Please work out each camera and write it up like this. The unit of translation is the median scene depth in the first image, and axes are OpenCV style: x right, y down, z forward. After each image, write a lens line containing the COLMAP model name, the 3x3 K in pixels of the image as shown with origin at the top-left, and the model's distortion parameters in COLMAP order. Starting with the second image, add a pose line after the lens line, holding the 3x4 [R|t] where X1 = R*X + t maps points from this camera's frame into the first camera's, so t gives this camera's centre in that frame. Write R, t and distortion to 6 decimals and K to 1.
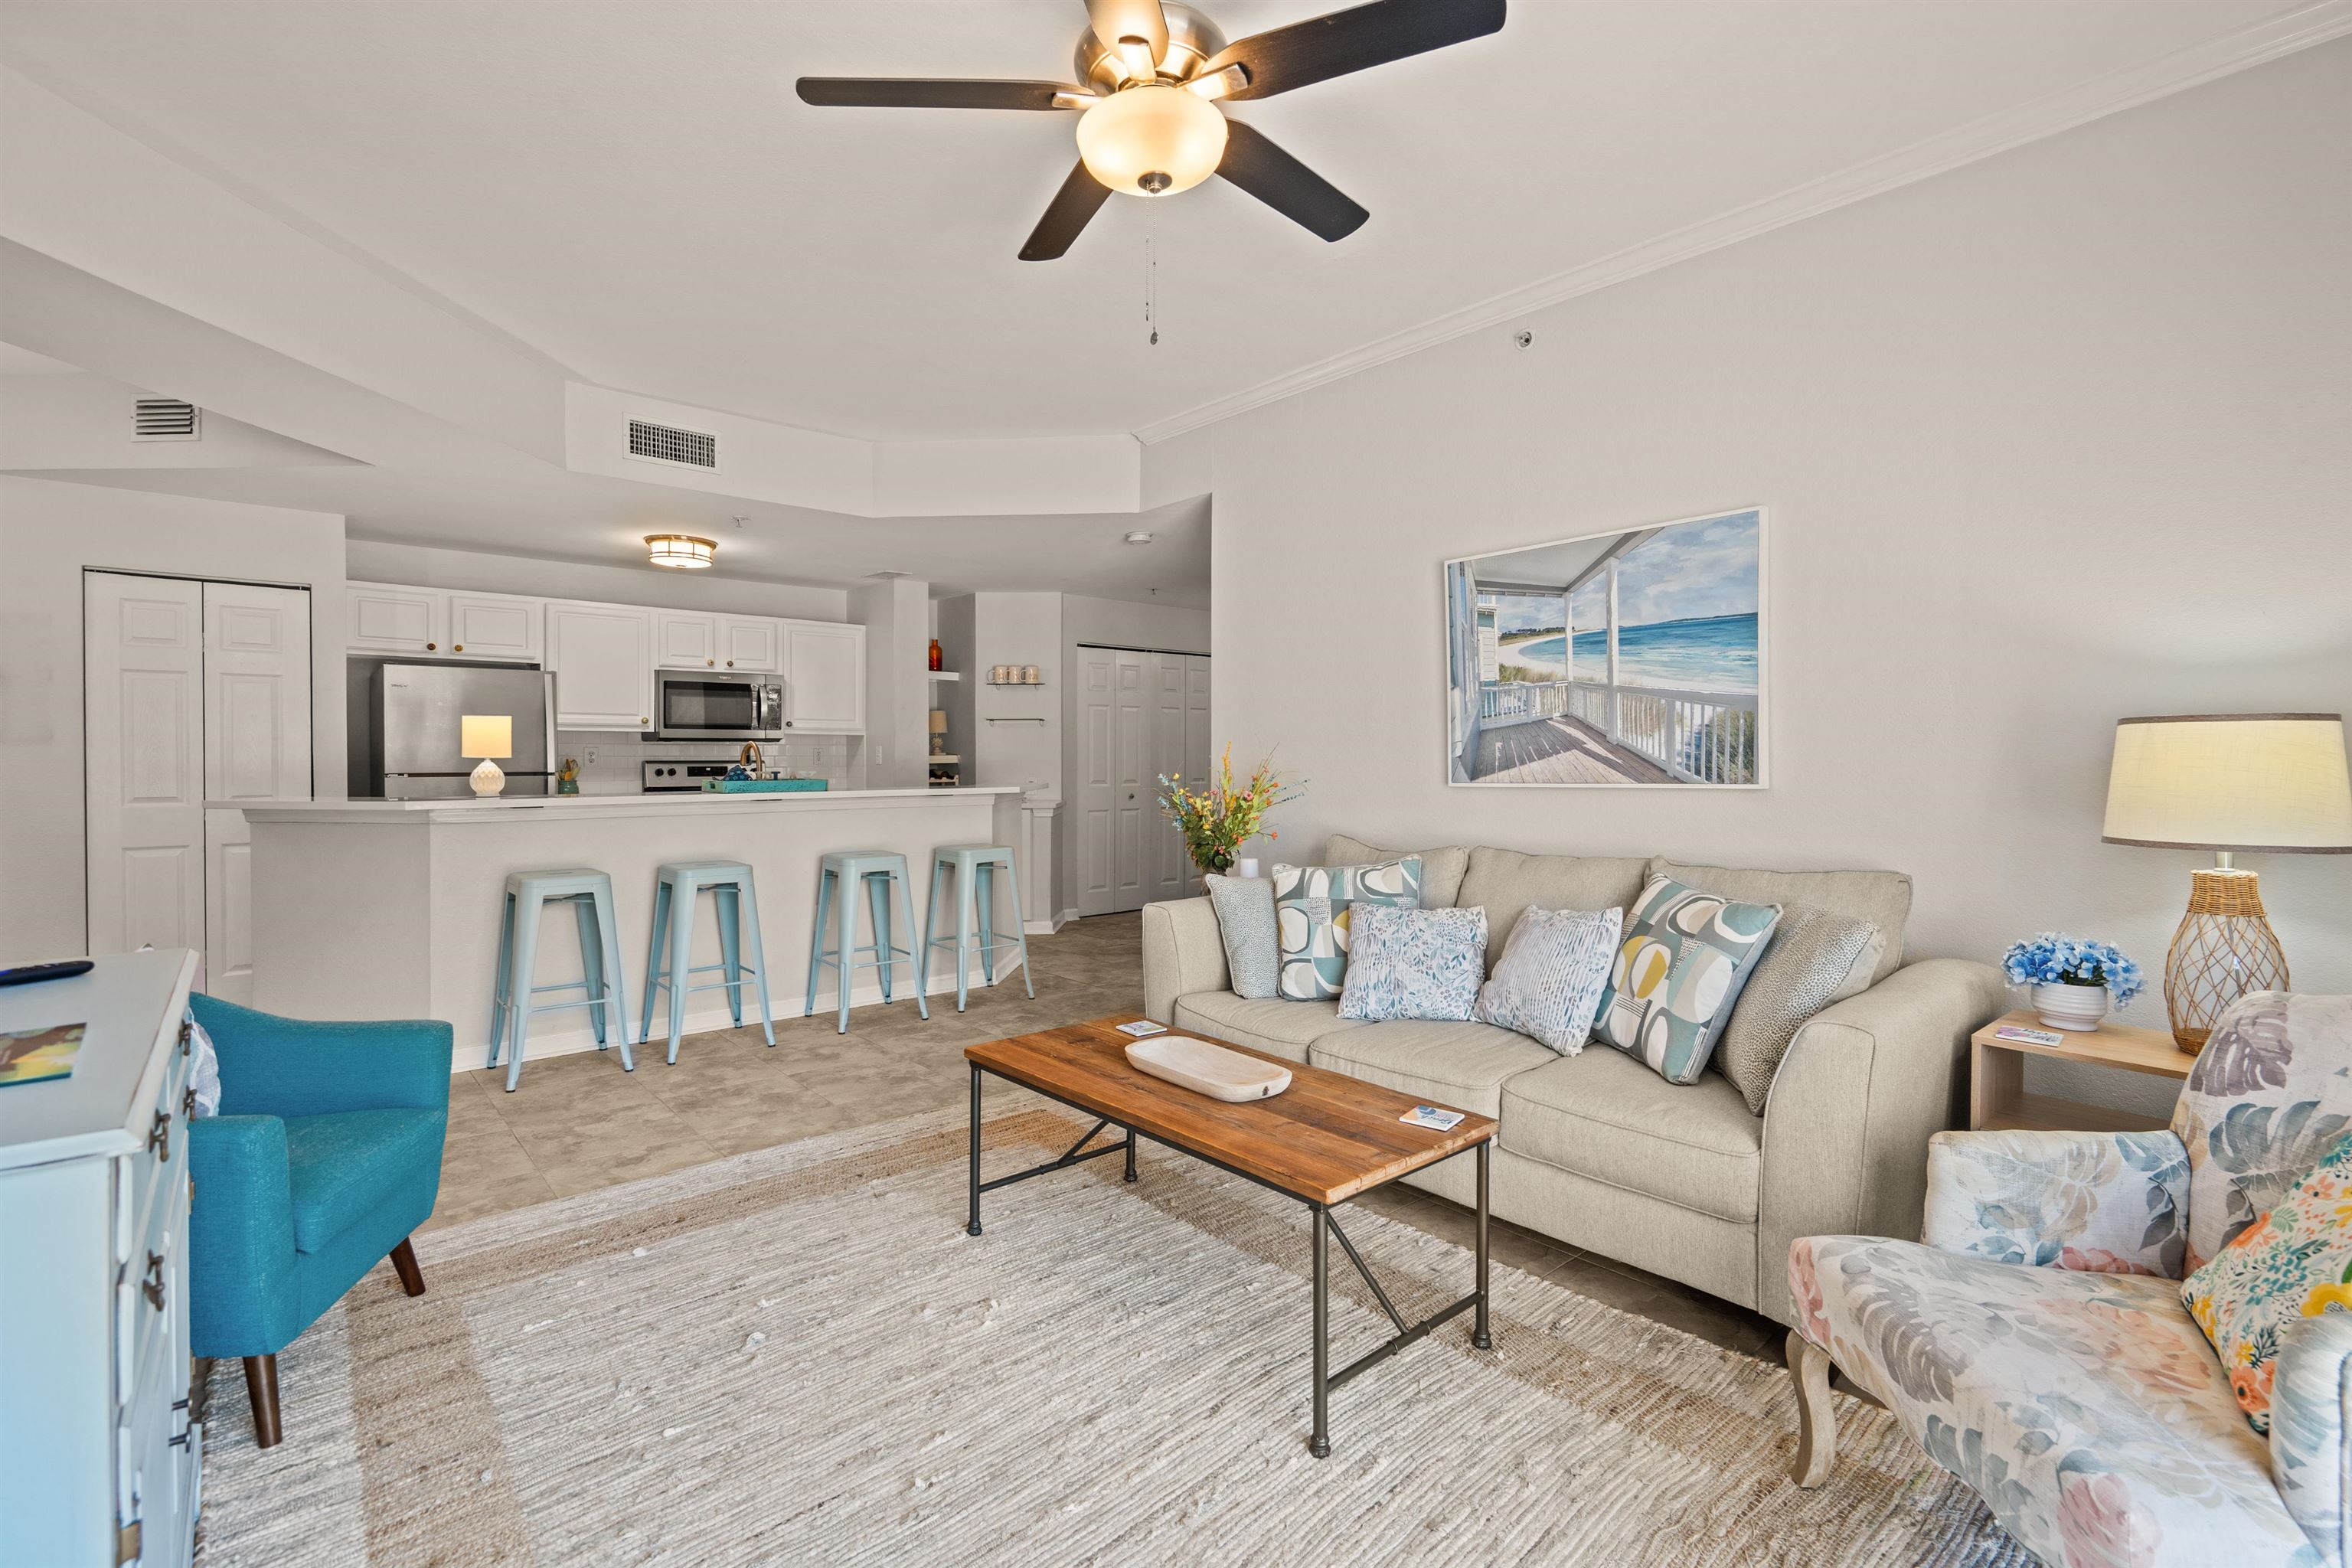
lens RADIAL K [[1073.4, 0, 1189.1], [0, 1073.4, 776.3], [0, 0, 1]] dist [-0.015130, 0.012425]
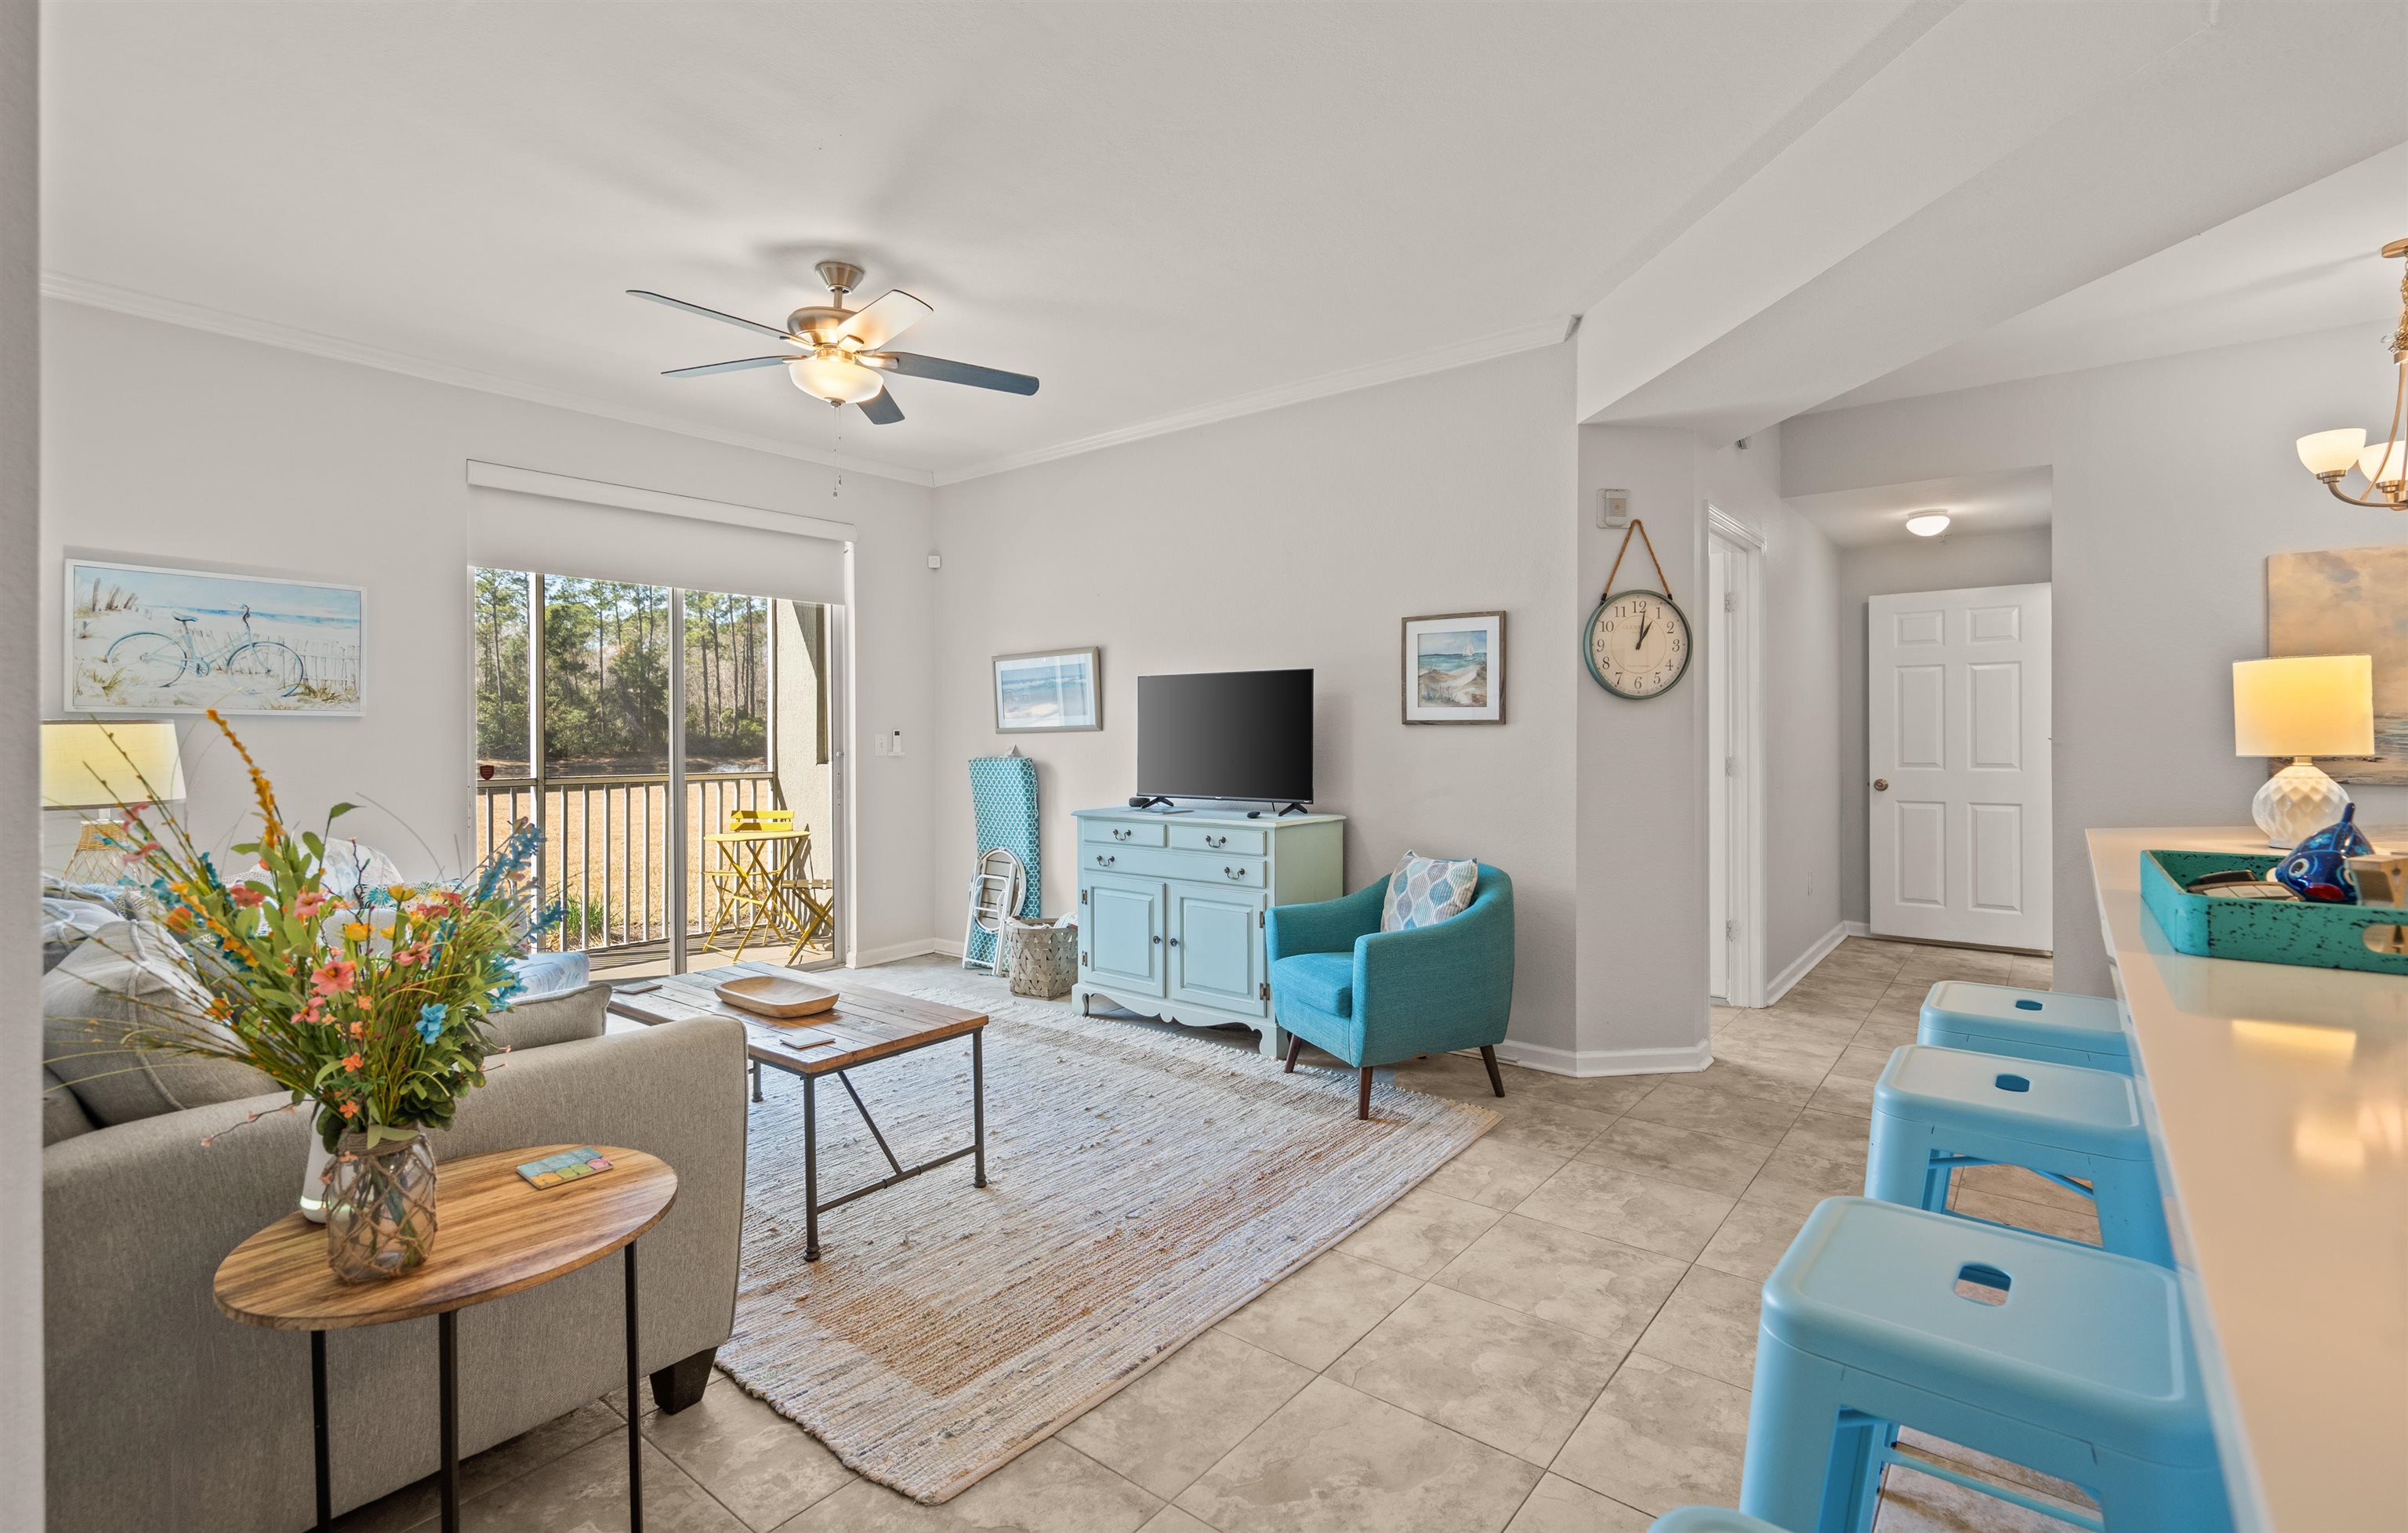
lens RADIAL K [[1087.9, 0, 1211.0], [0, 1087.9, 738.8], [0, 0, 1]] dist [-0.002603, 0.000357]
pose [[-0.984504, 0.001281, -0.175355, -0.188393], [-0.003009, 0.999703, 0.024200, -0.041099], [0.175334, 0.024353, -0.984208, 1.661294]]
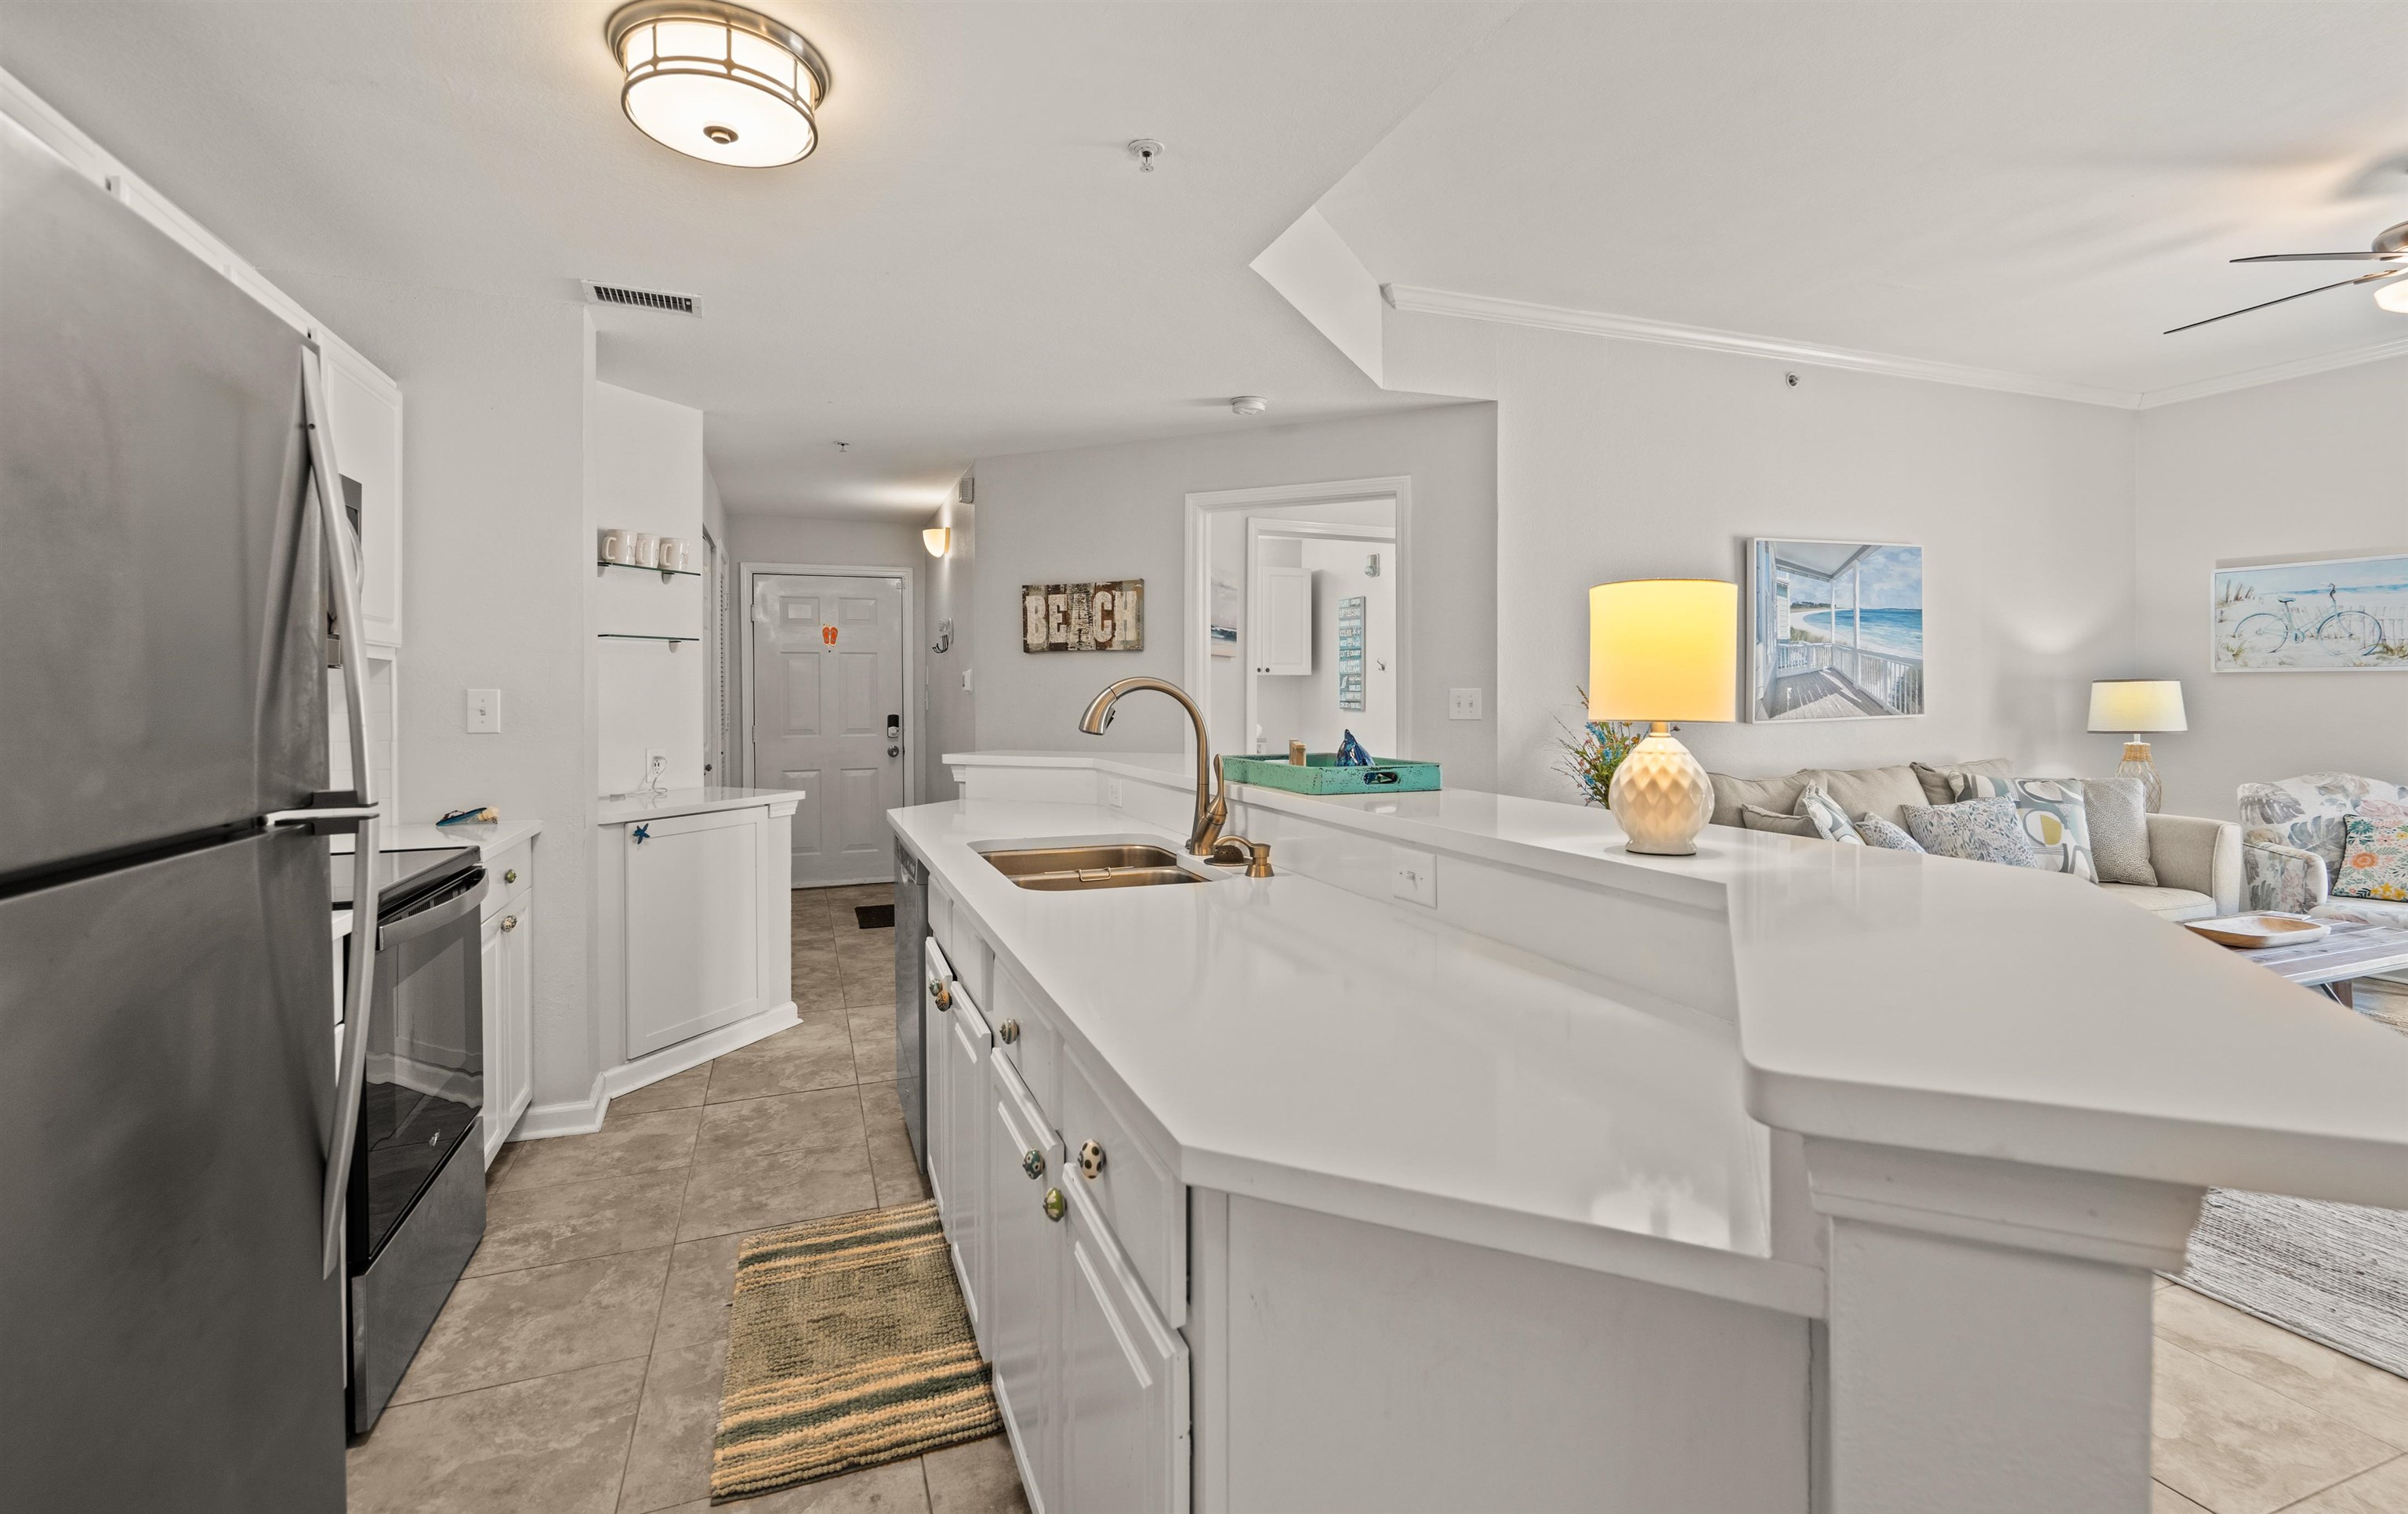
lens RADIAL K [[1093.0, 0, 1211.5], [0, 1093.0, 694.0], [0, 0, 1]] dist [-0.000163, 0.000452]
pose [[0.351531, -0.001808, 0.936174, -1.229057], [0.025903, 0.999634, -0.007796, -0.033238], [-0.935818, 0.026991, 0.351449, 1.240223]]
